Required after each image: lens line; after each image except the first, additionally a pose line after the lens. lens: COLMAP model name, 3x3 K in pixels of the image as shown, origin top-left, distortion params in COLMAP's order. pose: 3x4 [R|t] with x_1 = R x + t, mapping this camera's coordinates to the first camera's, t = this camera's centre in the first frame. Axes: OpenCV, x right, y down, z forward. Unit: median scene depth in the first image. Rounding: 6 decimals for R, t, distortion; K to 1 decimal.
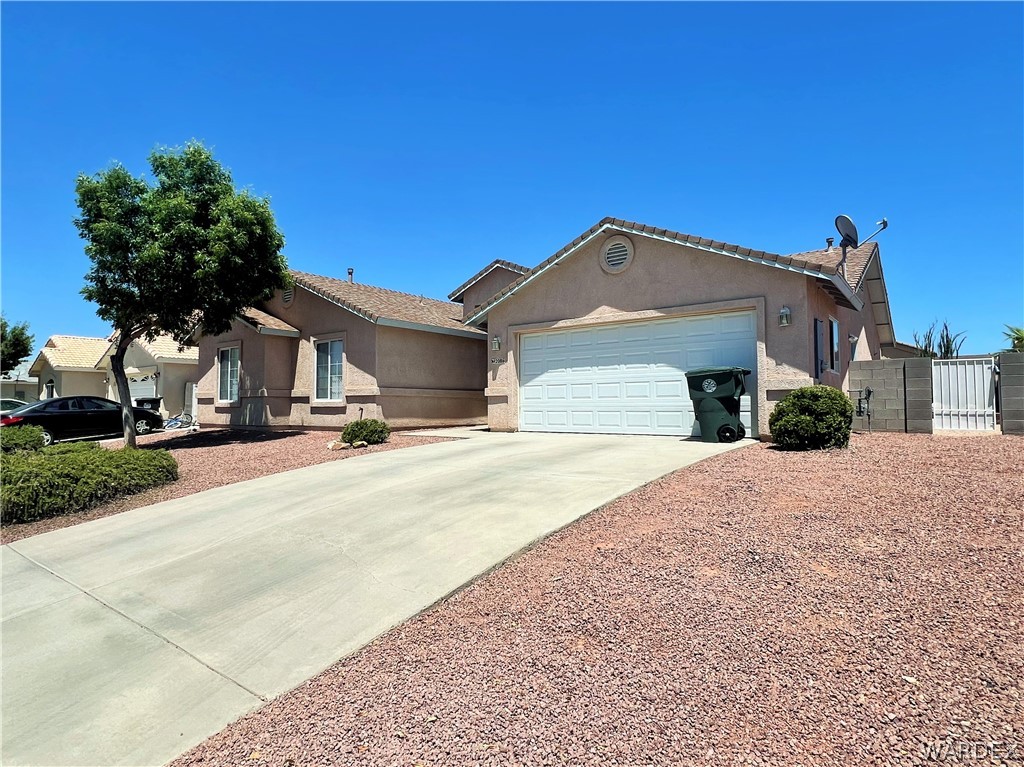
lens RADIAL K [[588.6, 0, 517.7], [0, 588.6, 378.2], [0, 0, 1]] dist [0.002517, 0.000071]
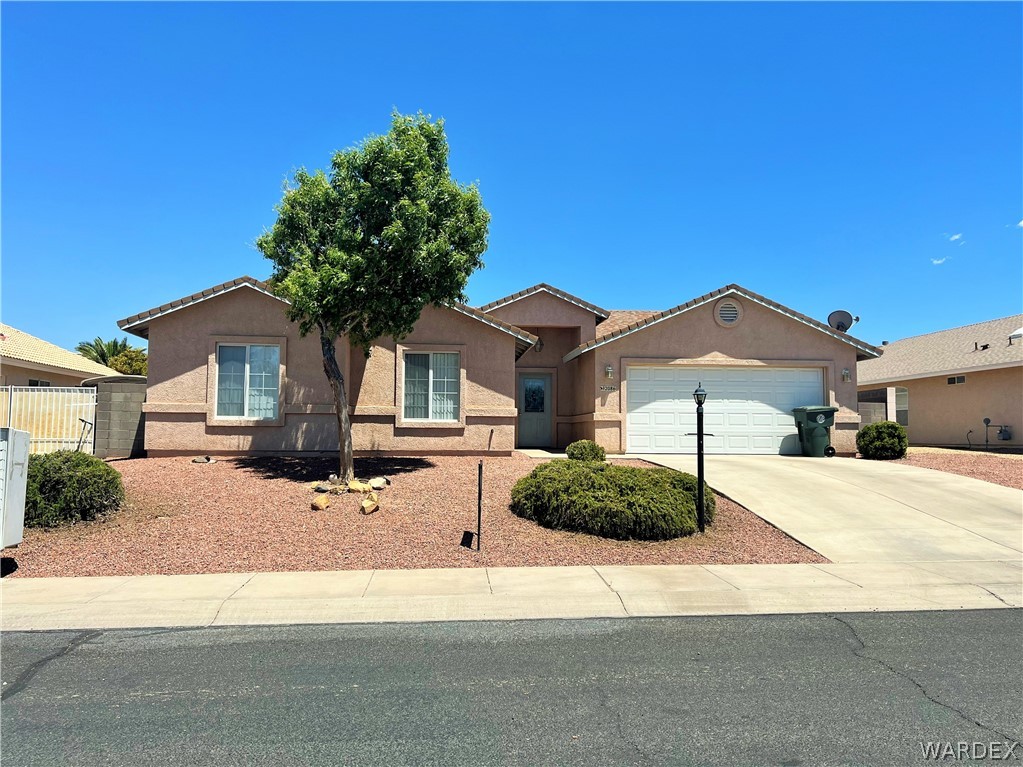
lens RADIAL K [[785.8, 0, 510.5], [0, 785.8, 386.7], [0, 0, 1]] dist [0.039037, -0.027524]
pose [[0.717514, 0.051554, 0.694633, -1.161399], [-0.044828, 0.998608, -0.027810, 0.015862], [-0.695100, -0.011185, 0.718826, 0.085996]]
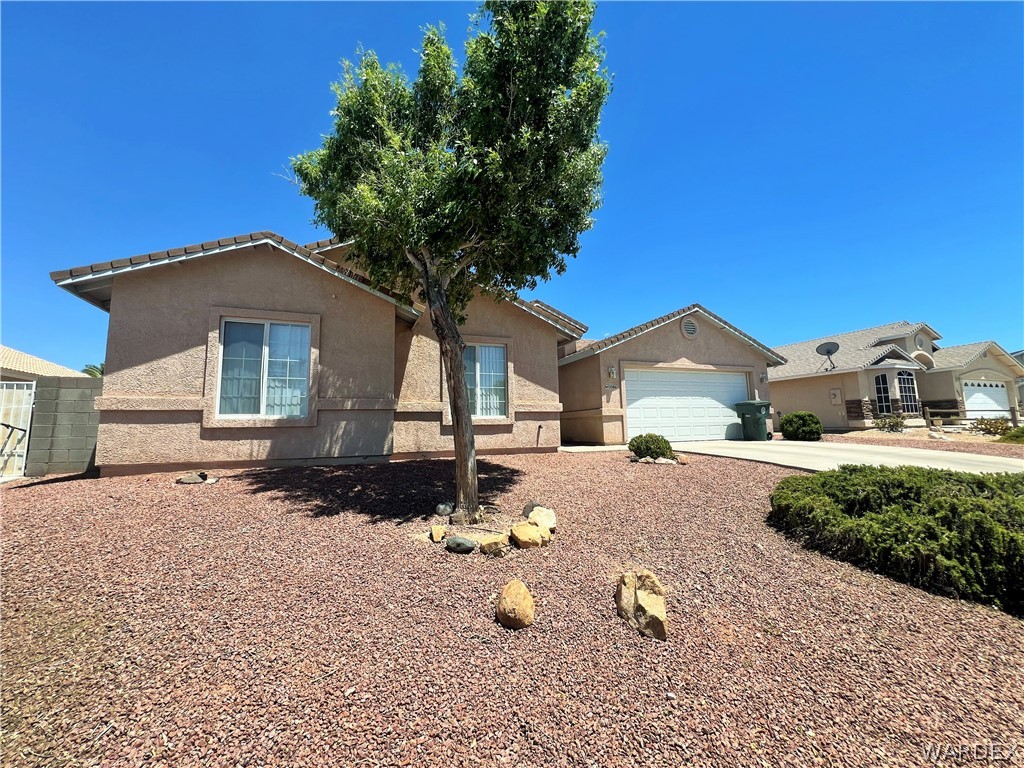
lens RADIAL K [[412.4, 0, 508.5], [0, 412.4, 380.5], [0, 0, 1]] dist [-0.003893, 0.000824]
pose [[0.504391, 0.095235, 0.858207, -0.880477], [-0.024987, 0.995093, -0.095740, 0.044952], [-0.863114, 0.026846, 0.504295, 0.746253]]
